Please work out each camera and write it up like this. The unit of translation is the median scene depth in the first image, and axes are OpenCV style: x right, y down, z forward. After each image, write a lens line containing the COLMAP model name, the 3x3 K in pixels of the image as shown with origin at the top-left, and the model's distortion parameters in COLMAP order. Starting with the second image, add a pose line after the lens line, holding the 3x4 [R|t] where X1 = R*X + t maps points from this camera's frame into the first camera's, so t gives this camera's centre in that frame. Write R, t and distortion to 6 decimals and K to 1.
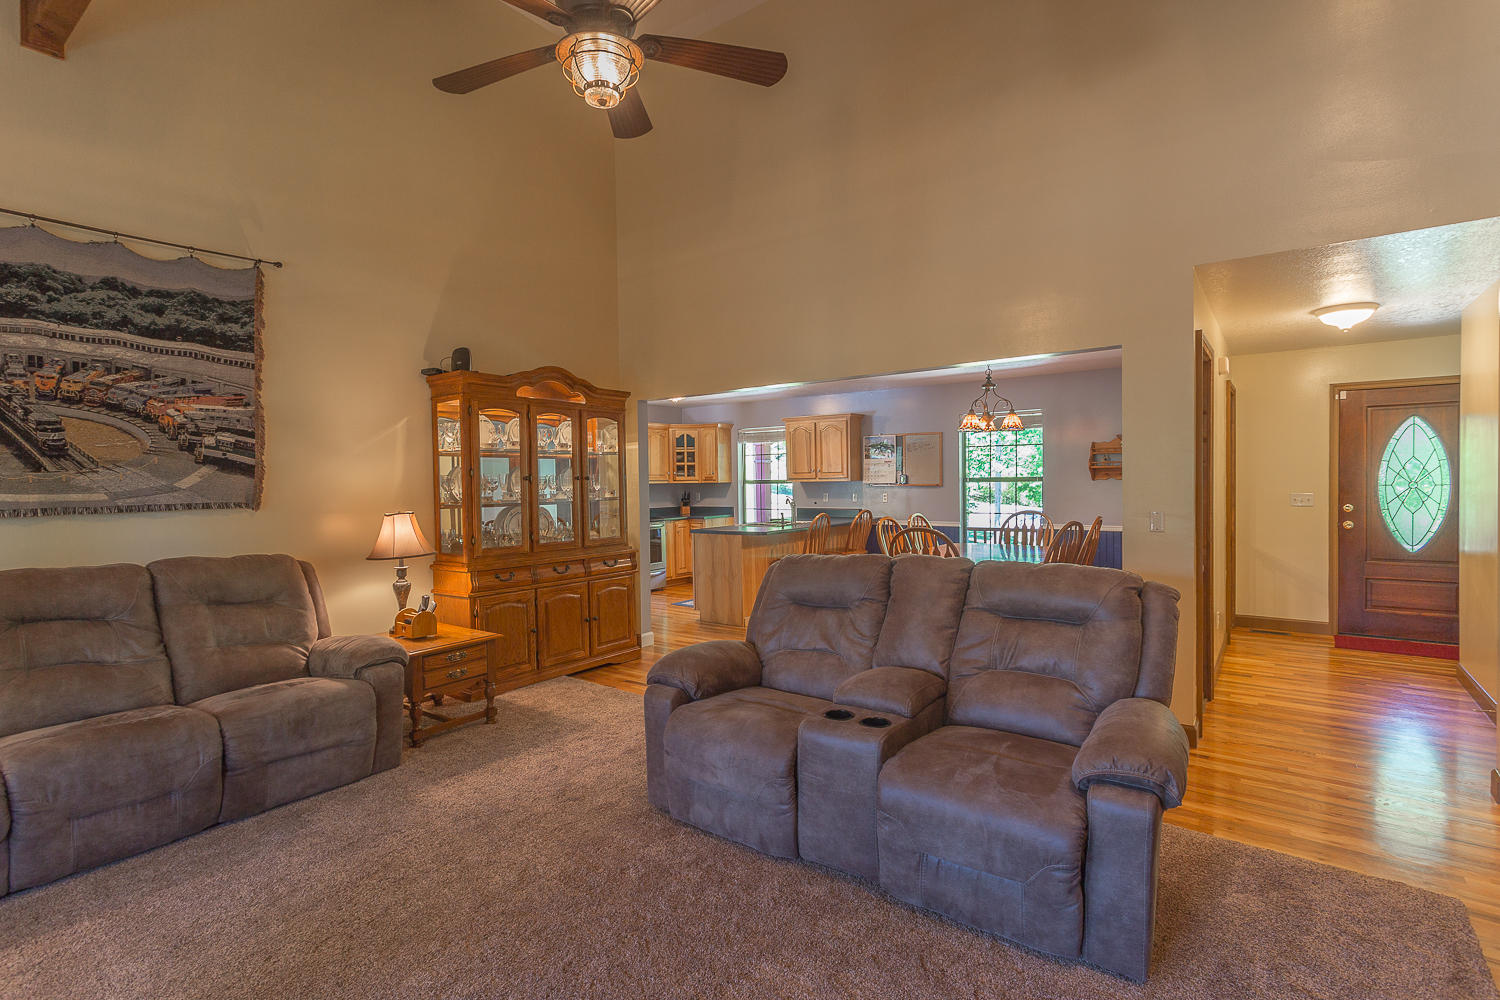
lens RADIAL K [[717.0, 0, 743.4], [0, 717.0, 495.9], [0, 0, 1]] dist [0.001356, 0.001170]
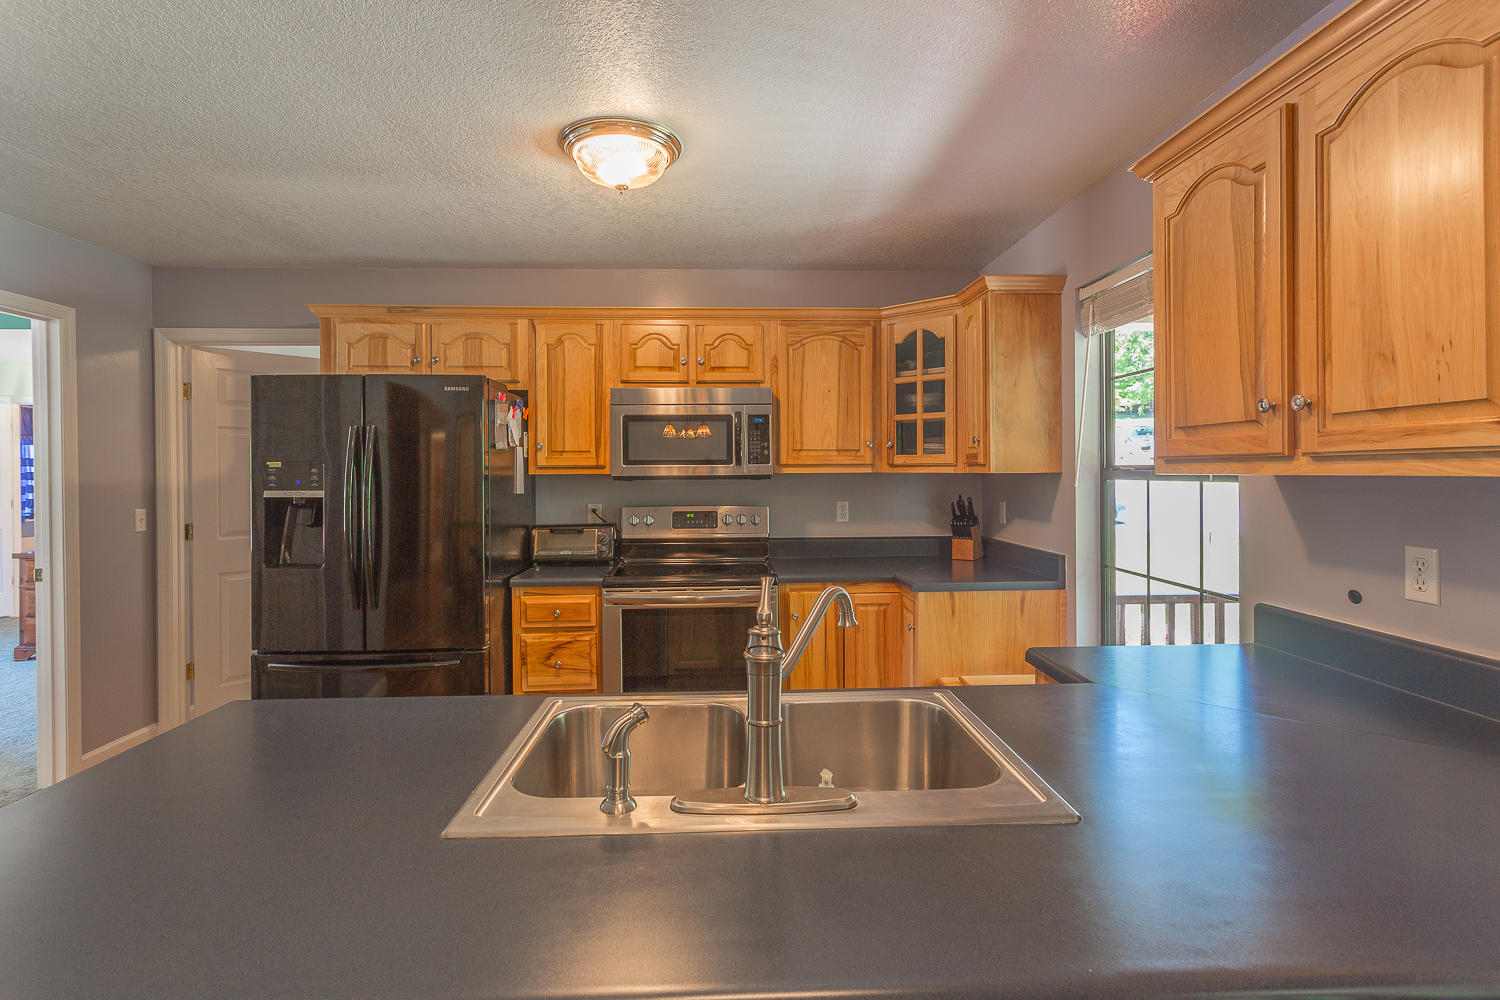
lens RADIAL K [[714.6, 0, 744.5], [0, 714.6, 473.6], [0, 0, 1]] dist [0.002022, 0.000661]
pose [[0.635031, 0.013656, -0.772366, 0.142838], [-0.021291, 0.999773, 0.000171, -0.017497], [0.772193, 0.016336, 0.635178, 0.784747]]
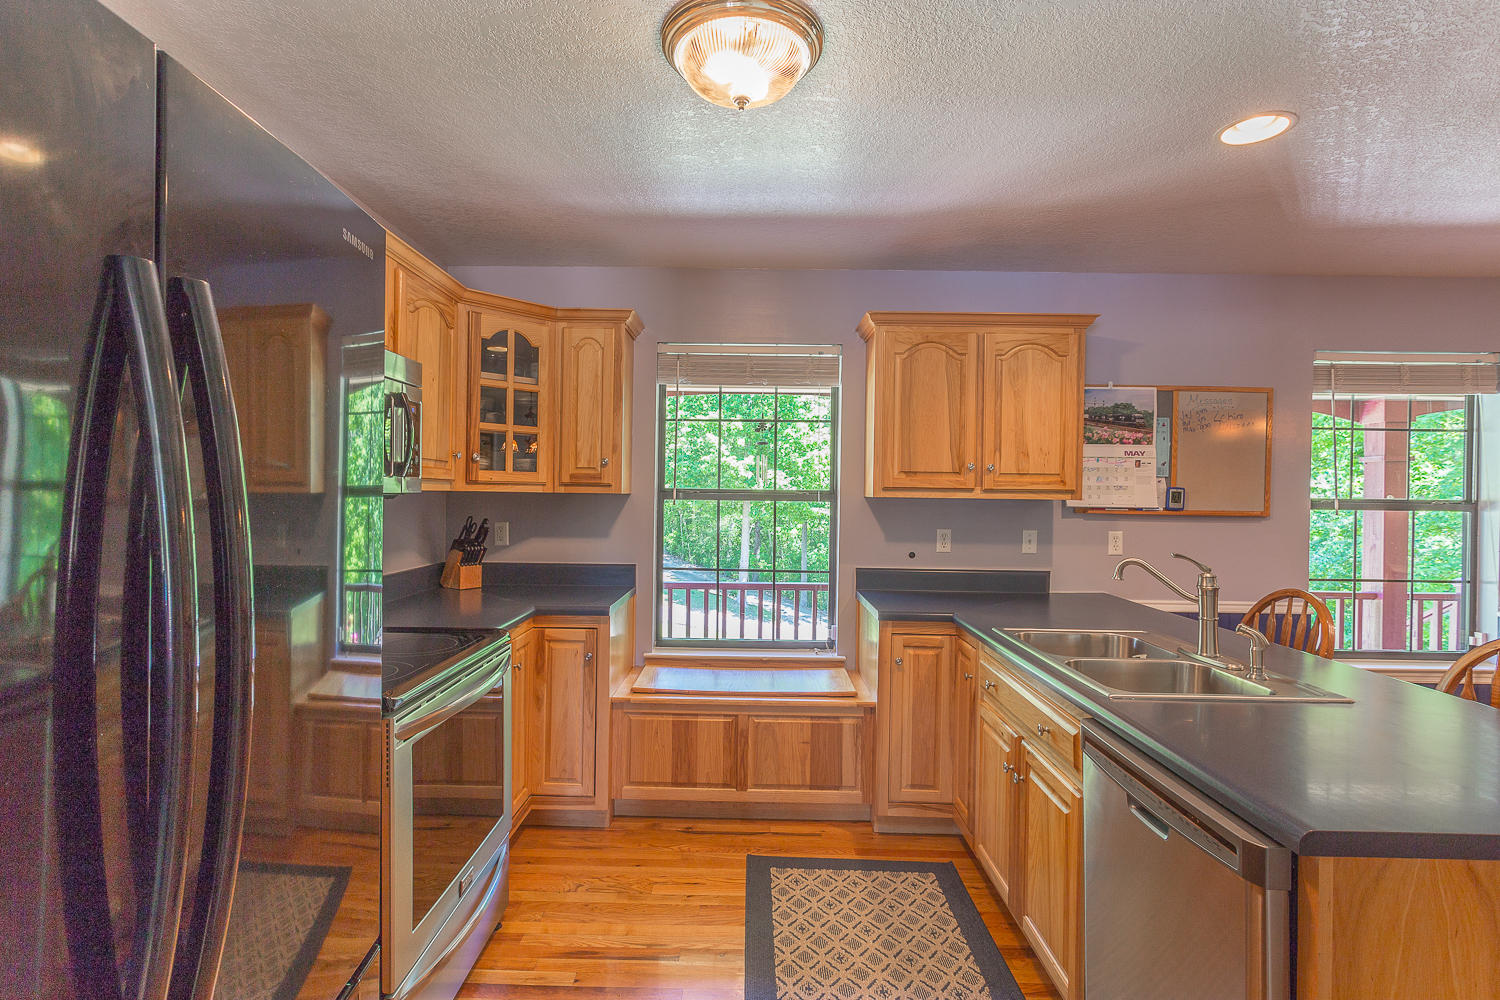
lens RADIAL K [[717.0, 0, 743.4], [0, 717.0, 495.9], [0, 0, 1]] dist [0.001356, 0.001170]
pose [[0.805810, 0.024179, 0.591680, -0.196211], [-0.012255, 0.999633, -0.024160, -0.011180], [-0.592047, 0.012217, 0.805811, 0.761237]]
